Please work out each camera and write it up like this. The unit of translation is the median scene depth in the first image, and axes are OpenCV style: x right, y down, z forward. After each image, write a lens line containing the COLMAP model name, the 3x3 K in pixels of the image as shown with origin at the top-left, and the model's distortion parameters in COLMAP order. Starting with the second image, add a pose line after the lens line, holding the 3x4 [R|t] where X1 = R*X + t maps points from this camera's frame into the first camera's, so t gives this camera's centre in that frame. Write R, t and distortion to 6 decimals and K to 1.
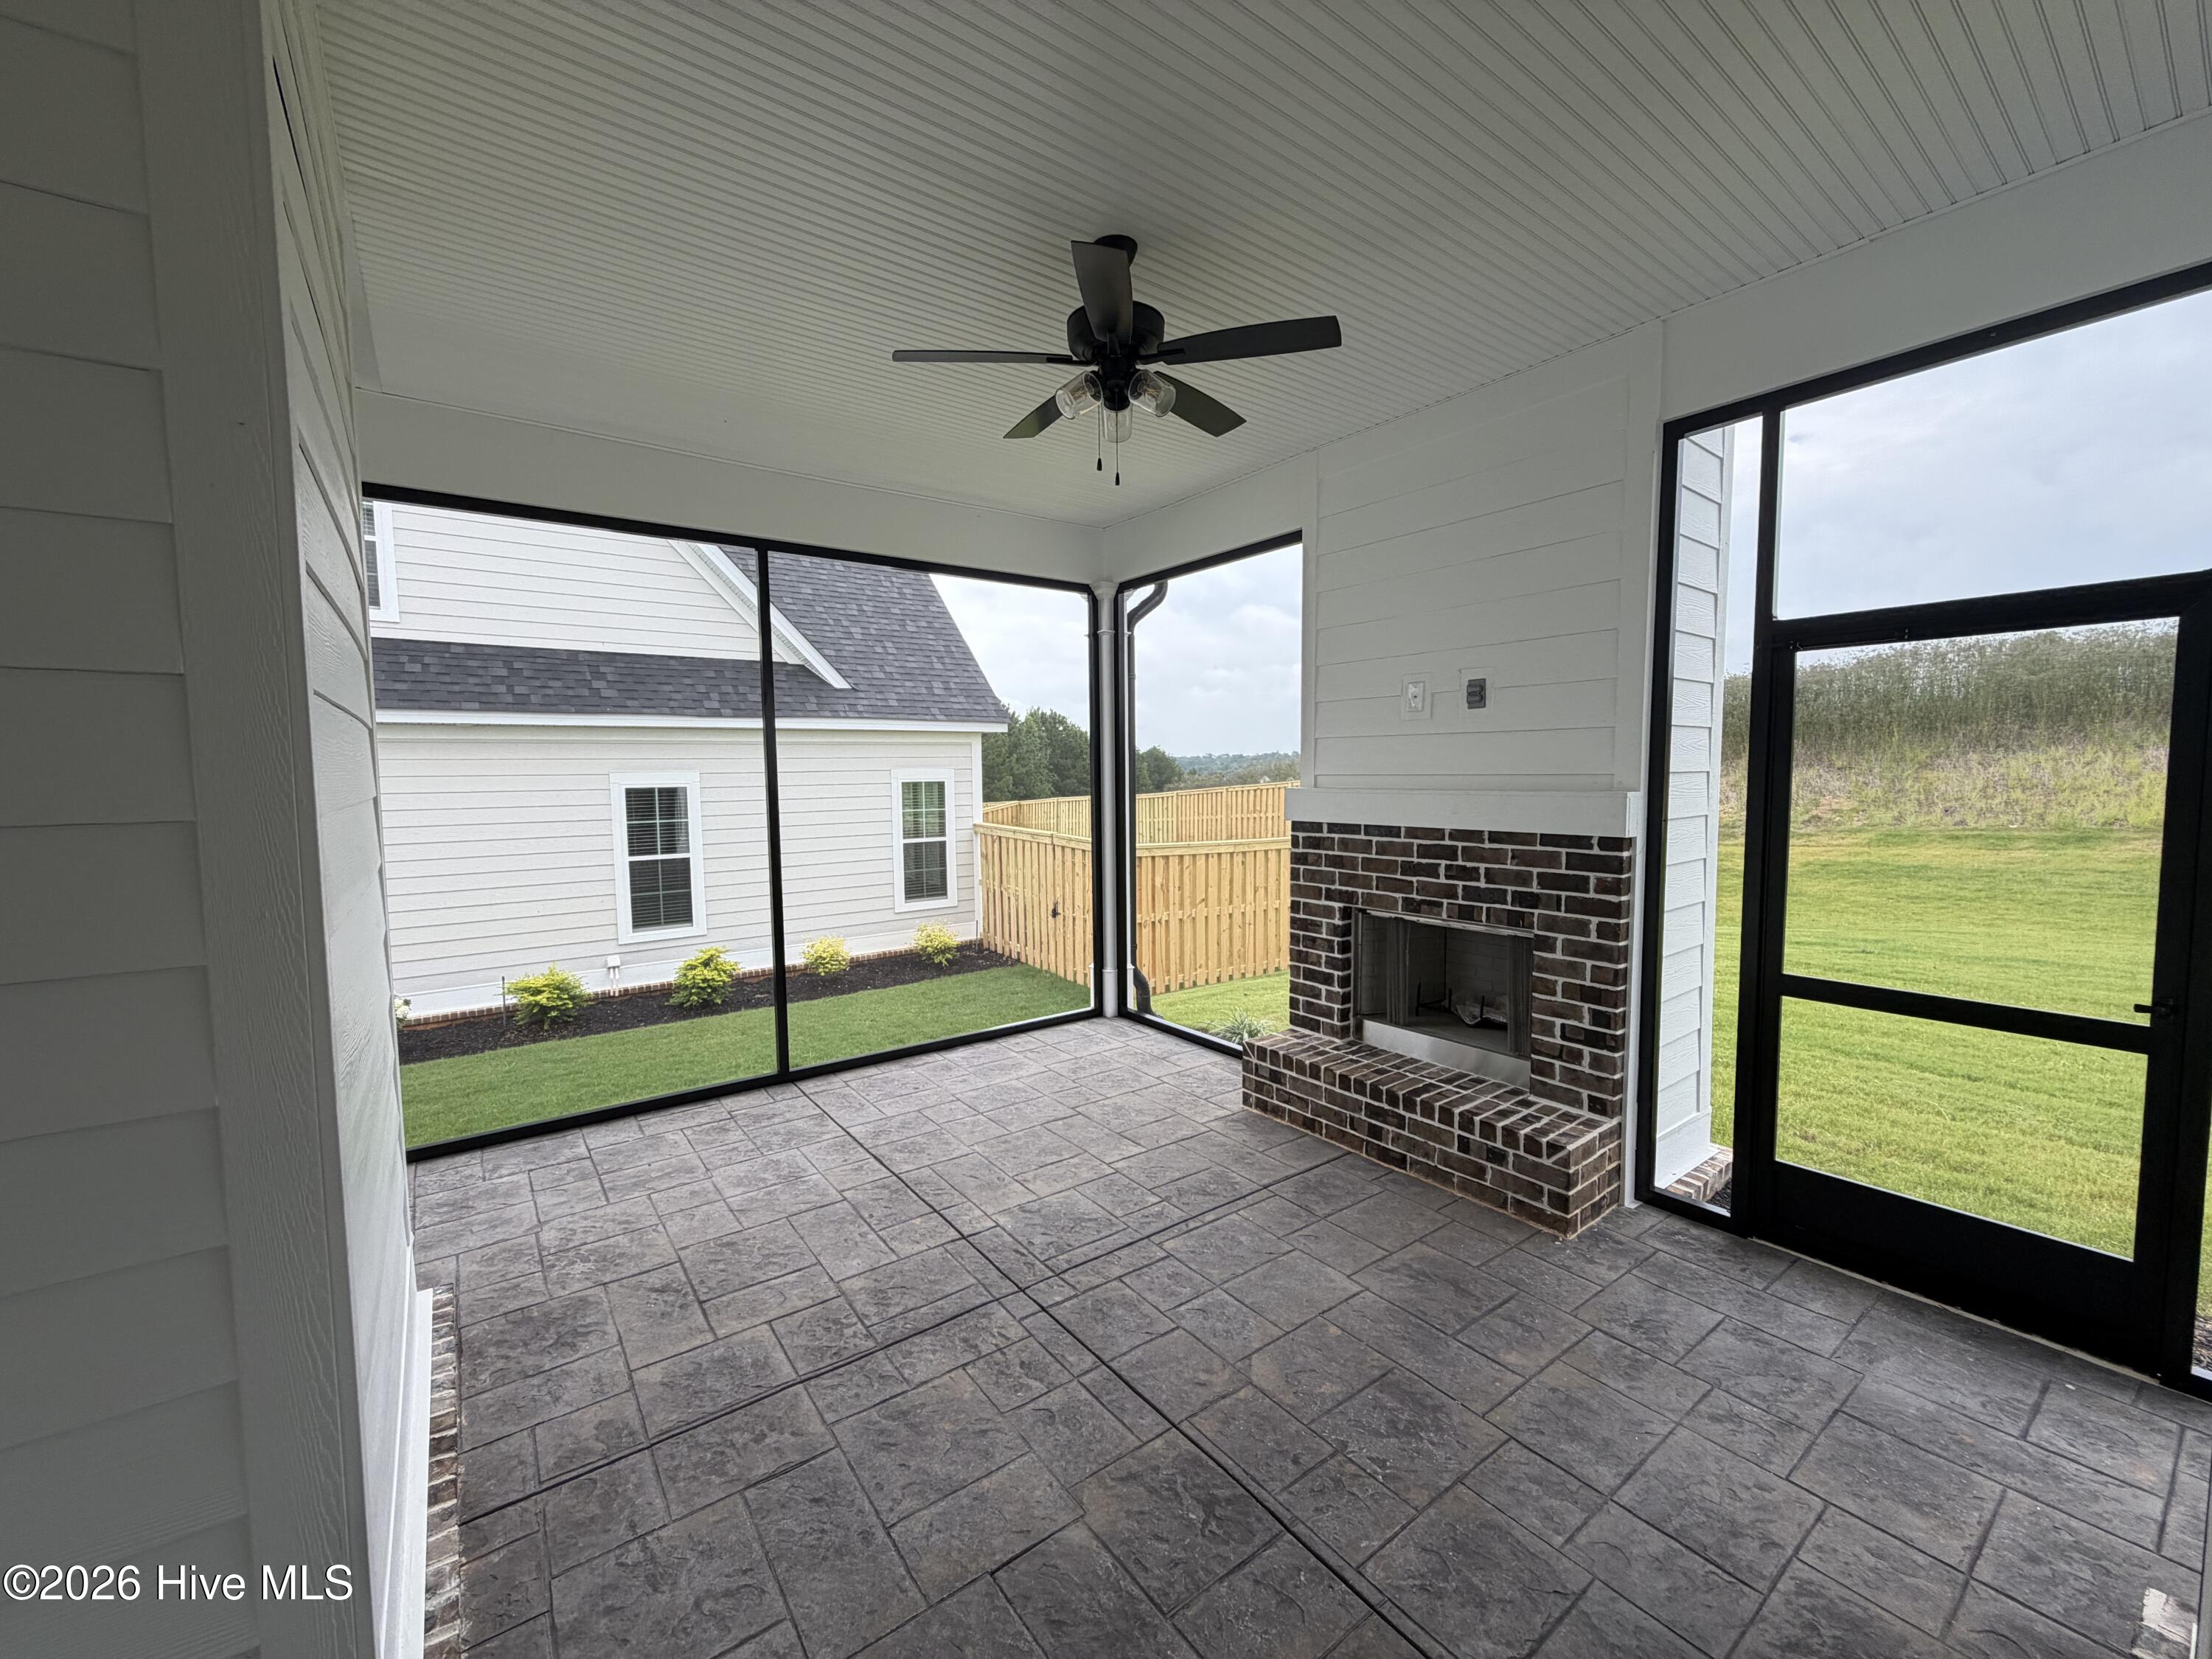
lens RADIAL K [[883.8, 0, 1106.0], [0, 883.8, 829.5], [0, 0, 1]] dist [-0.001093, -0.000377]
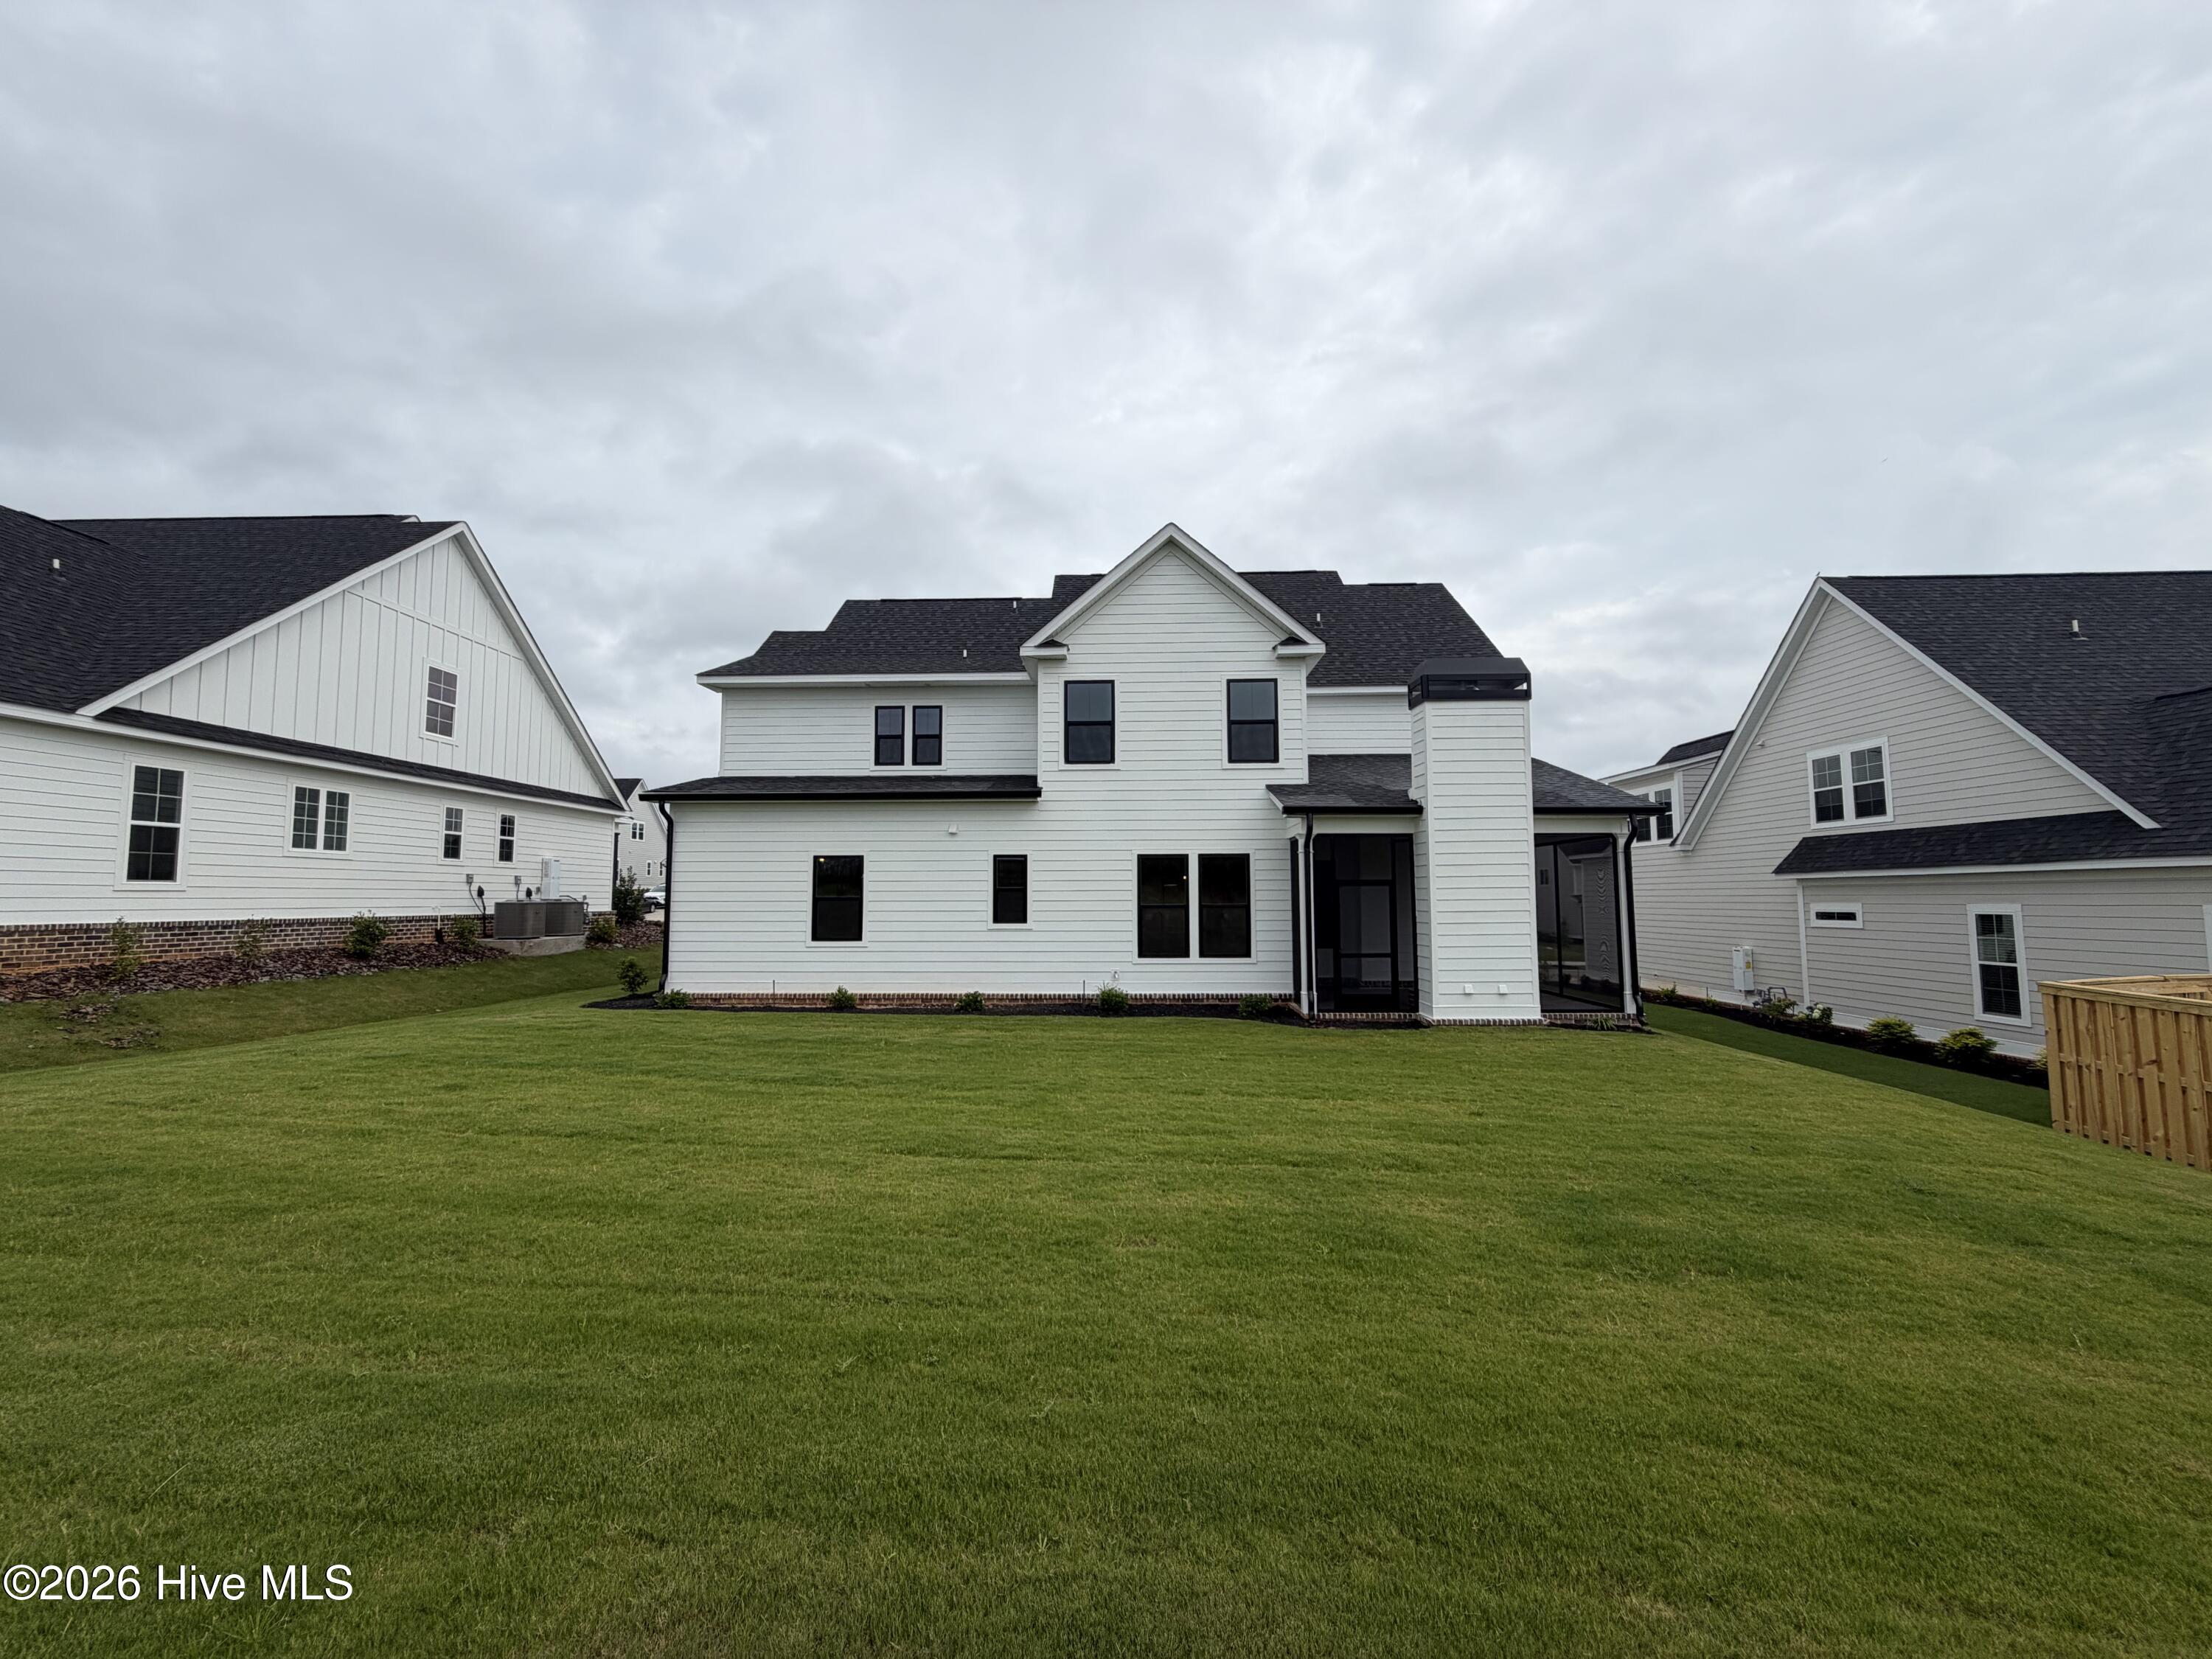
lens RADIAL K [[883.8, 0, 1106.0], [0, 883.8, 829.5], [0, 0, 1]] dist [-0.001093, -0.000377]
pose [[-0.617835, -0.048071, -0.784837, 1.513489], [-0.043012, 0.998701, -0.027310, -0.084944], [0.785131, 0.016884, -0.619100, 0.755467]]
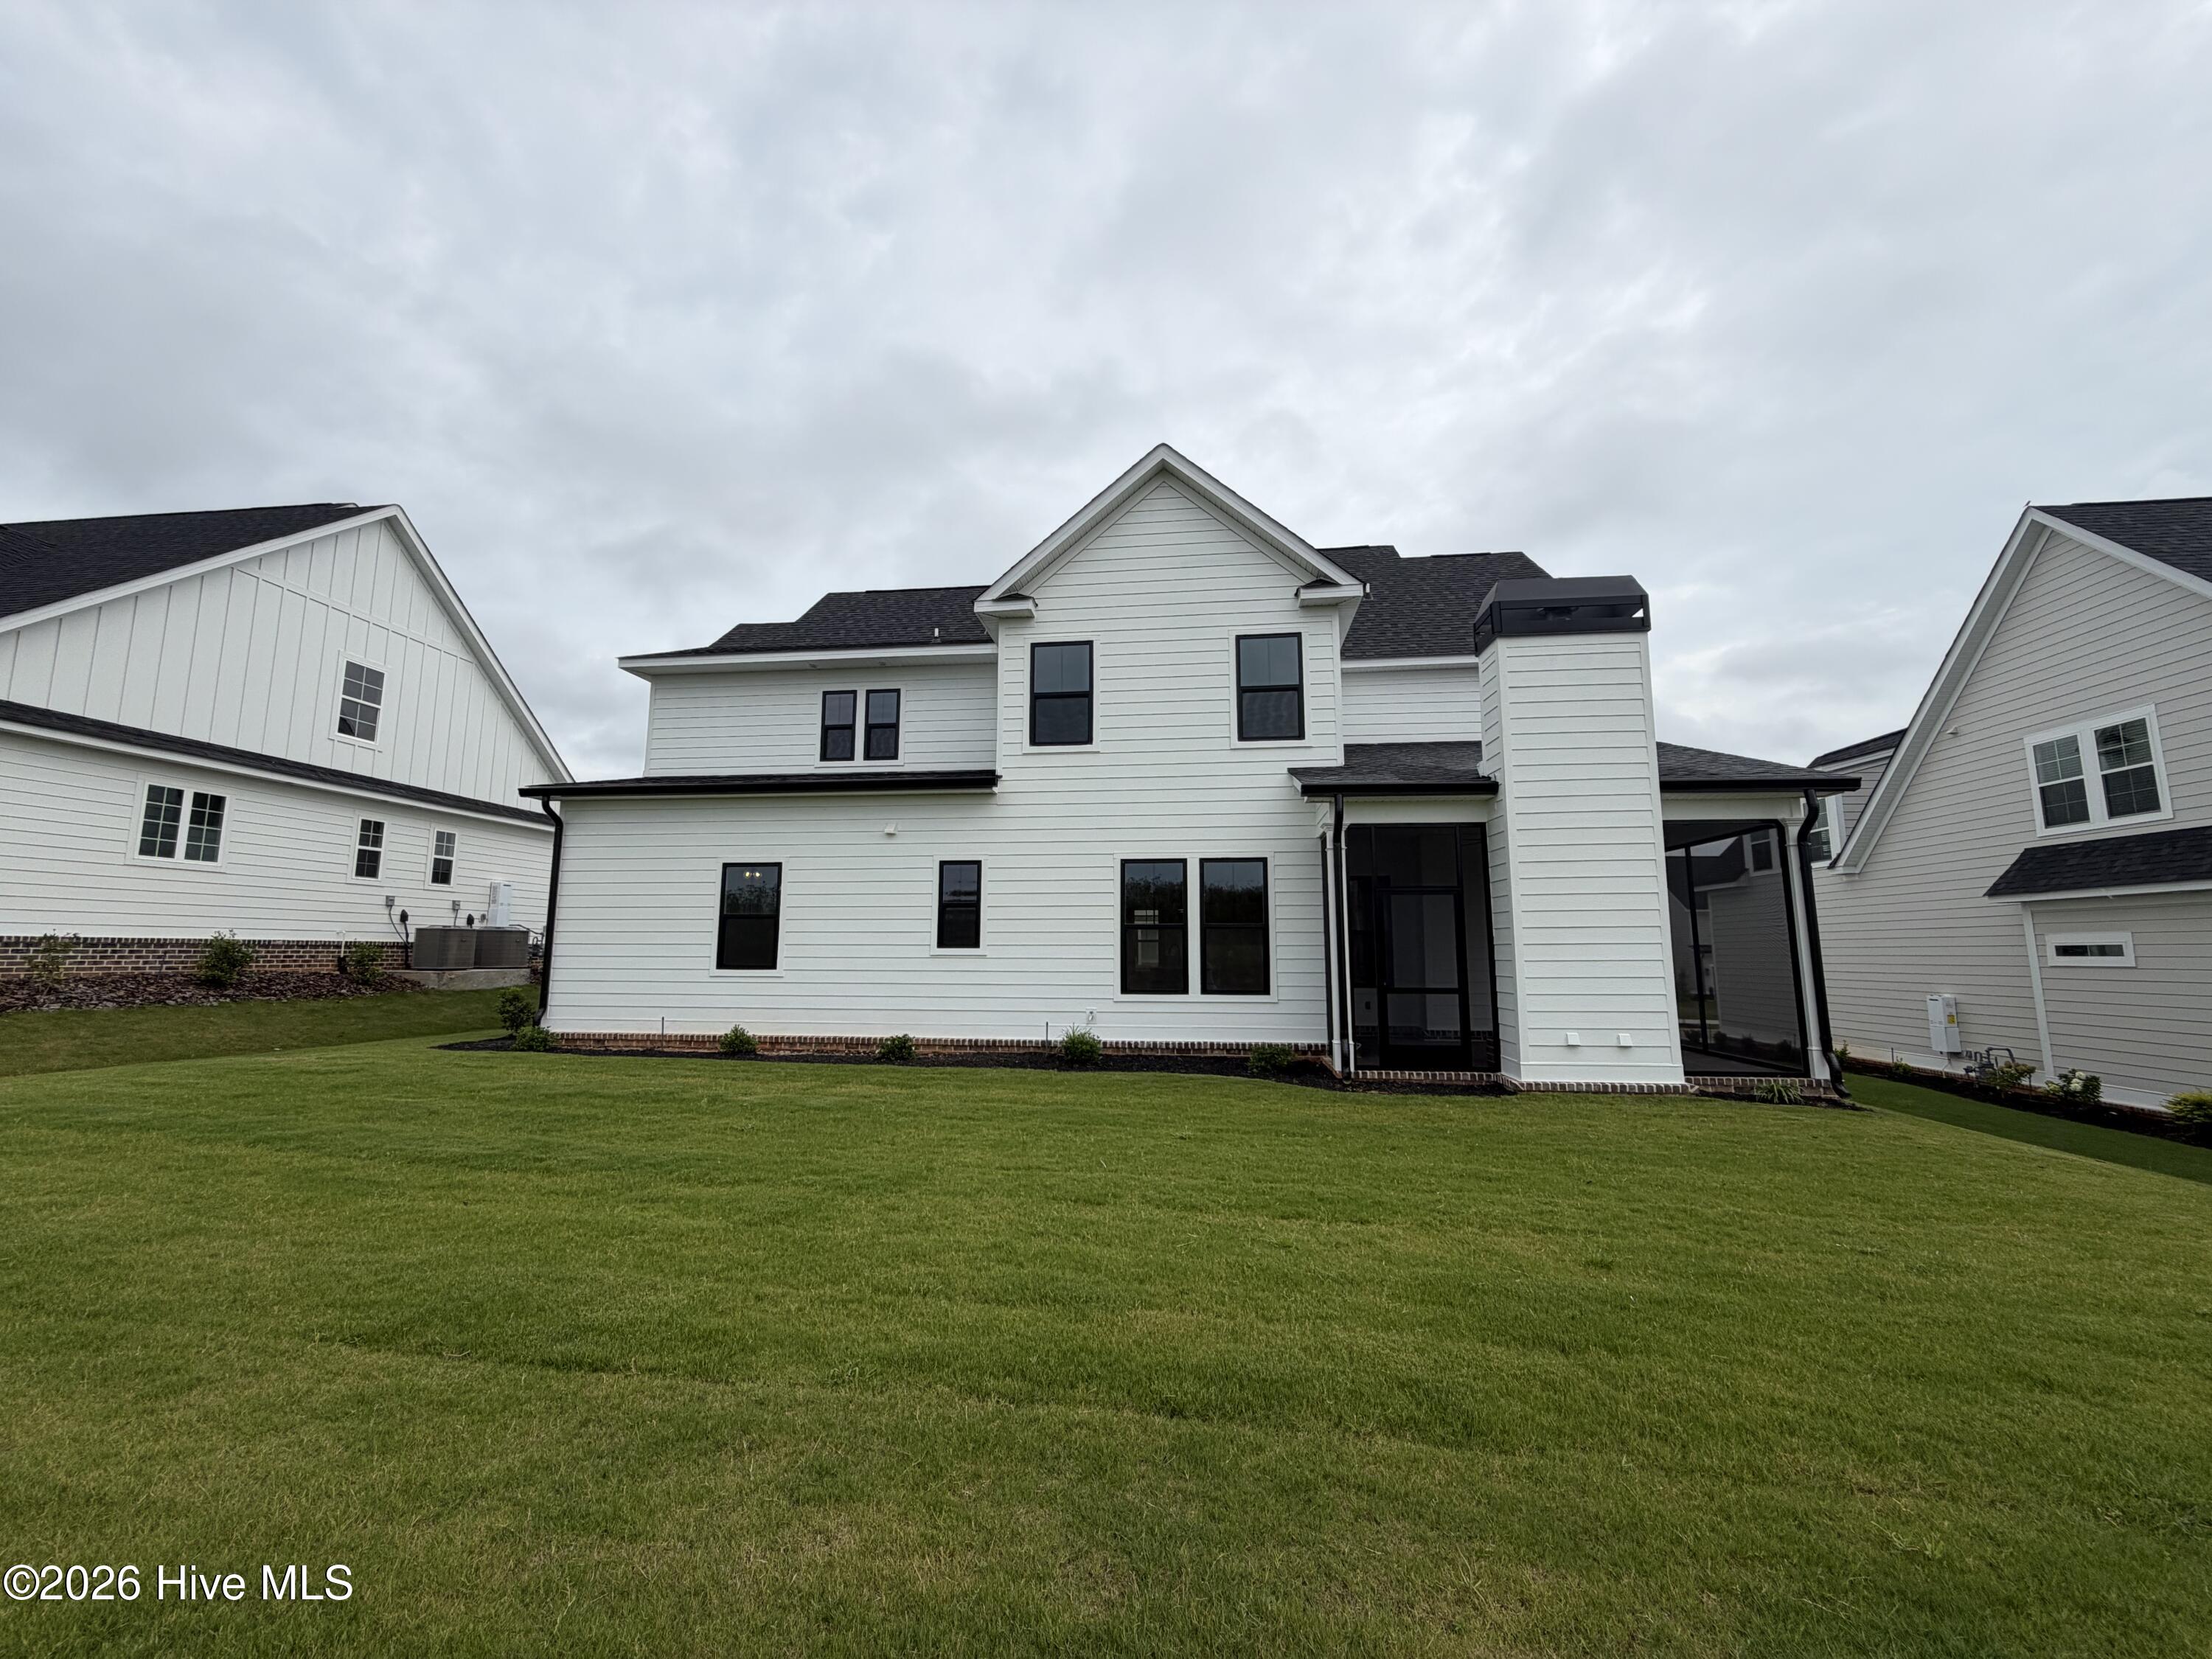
lens RADIAL K [[884.9, 0, 1103.9], [0, 884.9, 829.0], [0, 0, 1]] dist [-0.000412, -0.000031]
pose [[-0.685868, -0.091810, -0.721911, 1.172036], [-0.043858, 0.995422, -0.084926, -0.027783], [0.726403, -0.026587, -0.686755, 0.657475]]
